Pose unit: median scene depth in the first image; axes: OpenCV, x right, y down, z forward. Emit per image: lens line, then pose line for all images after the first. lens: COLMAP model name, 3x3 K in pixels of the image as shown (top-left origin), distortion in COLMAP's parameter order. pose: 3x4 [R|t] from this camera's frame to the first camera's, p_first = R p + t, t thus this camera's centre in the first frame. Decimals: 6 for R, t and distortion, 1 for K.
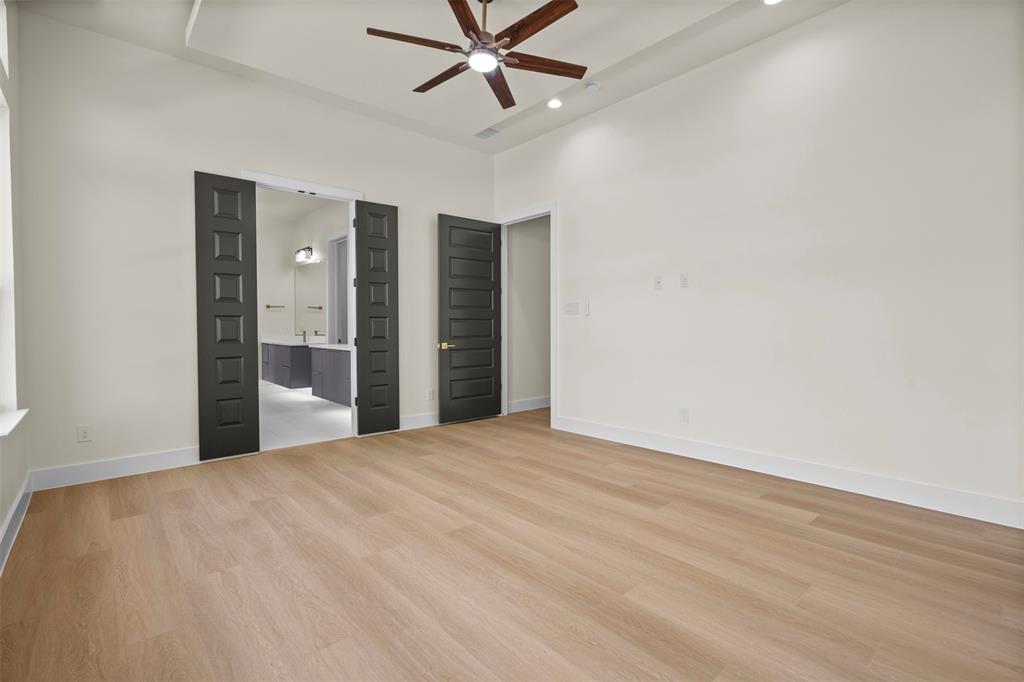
lens RADIAL K [[470.0, 0, 511.7], [0, 470.0, 337.6], [0, 0, 1]] dist [0.000720, -0.000006]
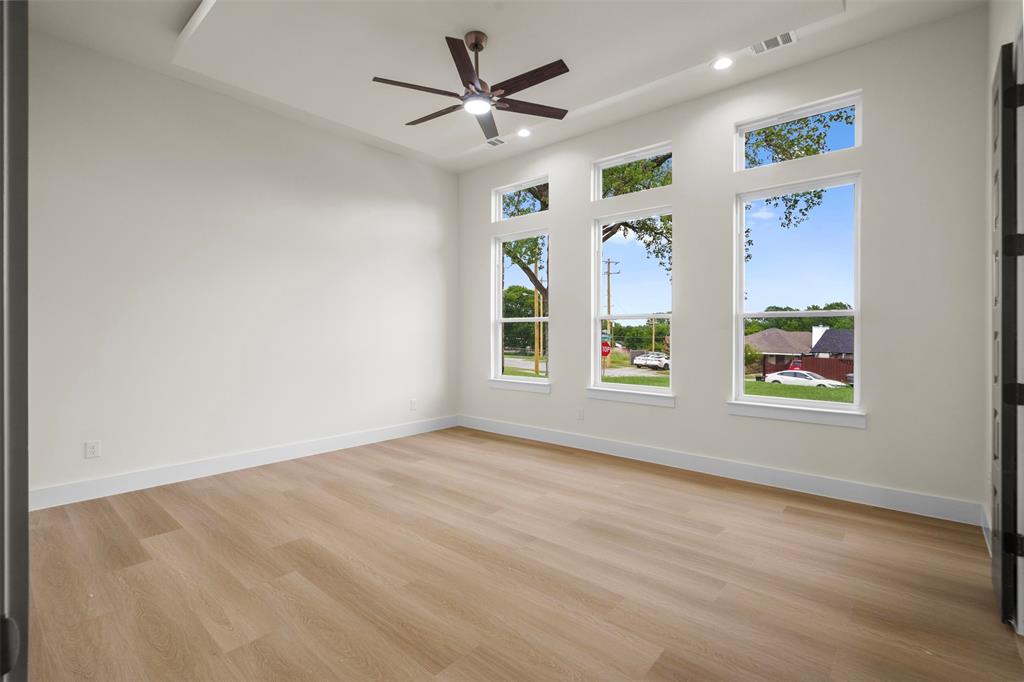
lens RADIAL K [[470.0, 0, 512.5], [0, 470.0, 335.3], [0, 0, 1]] dist [0.000720, -0.000006]
pose [[-0.991385, 0.006675, -0.130811, 0.001657], [0.001612, 0.999247, 0.038778, -0.090740], [0.130972, 0.038233, -0.990649, 2.003247]]
